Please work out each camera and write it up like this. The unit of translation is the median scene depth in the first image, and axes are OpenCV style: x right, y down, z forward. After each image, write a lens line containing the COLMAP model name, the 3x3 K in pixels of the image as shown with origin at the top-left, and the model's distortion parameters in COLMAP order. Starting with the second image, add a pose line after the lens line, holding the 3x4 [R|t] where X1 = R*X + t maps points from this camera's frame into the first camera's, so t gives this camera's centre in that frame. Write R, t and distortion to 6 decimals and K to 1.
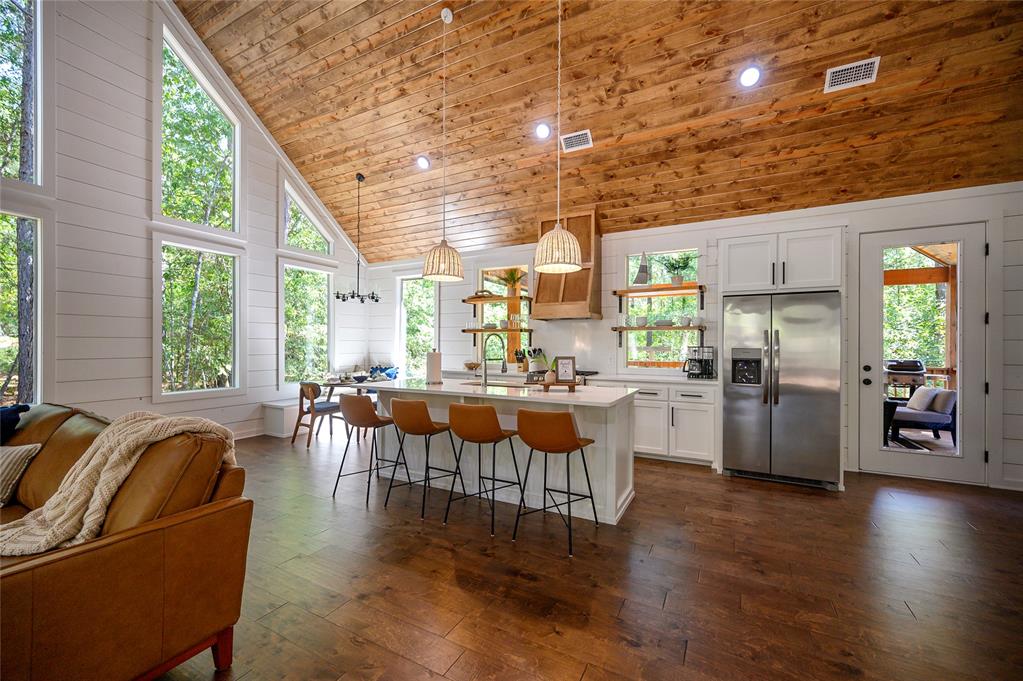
lens RADIAL K [[413.7, 0, 511.2], [0, 413.7, 350.9], [0, 0, 1]] dist [0.000129, -0.000033]
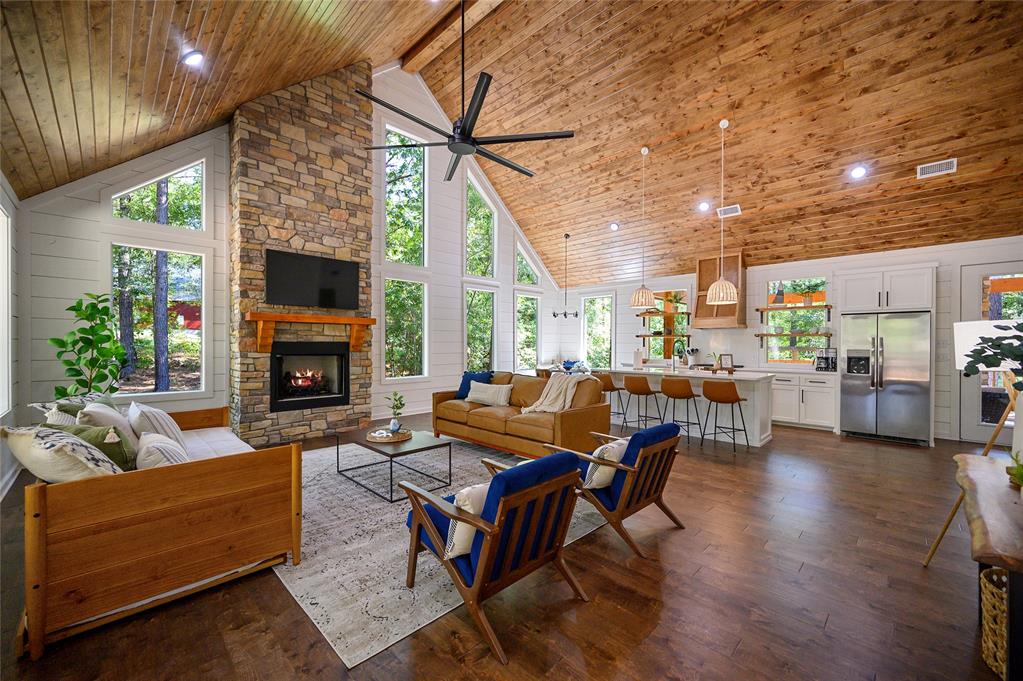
lens RADIAL K [[397.9, 0, 501.2], [0, 397.9, 350.8], [0, 0, 1]] dist [-0.027628, 0.004748]
pose [[0.949470, 0.005098, -0.313817, -0.191926], [-0.004610, 0.999987, 0.002298, 0.000908], [0.313824, -0.000735, 0.949481, -0.667444]]
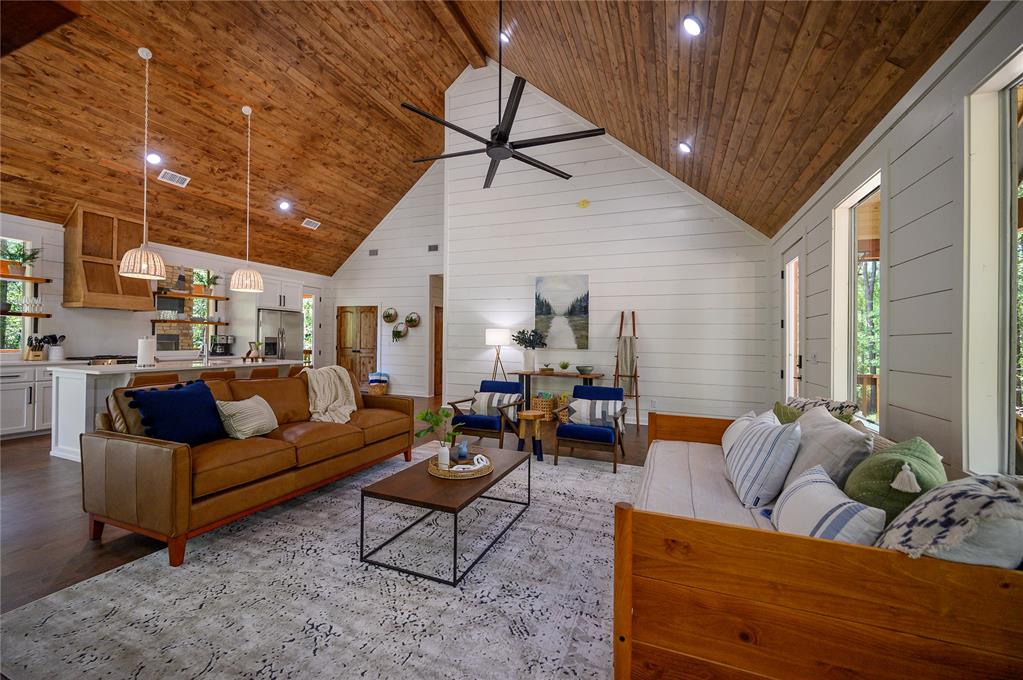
lens RADIAL K [[412.4, 0, 501.1], [0, 412.4, 327.7], [0, 0, 1]] dist [-0.001929, -0.000160]
pose [[-0.086386, 0.026208, 0.995917, -1.318874], [-0.005582, 0.999626, -0.026789, -0.004732], [-0.996246, -0.007873, -0.086208, 0.082588]]
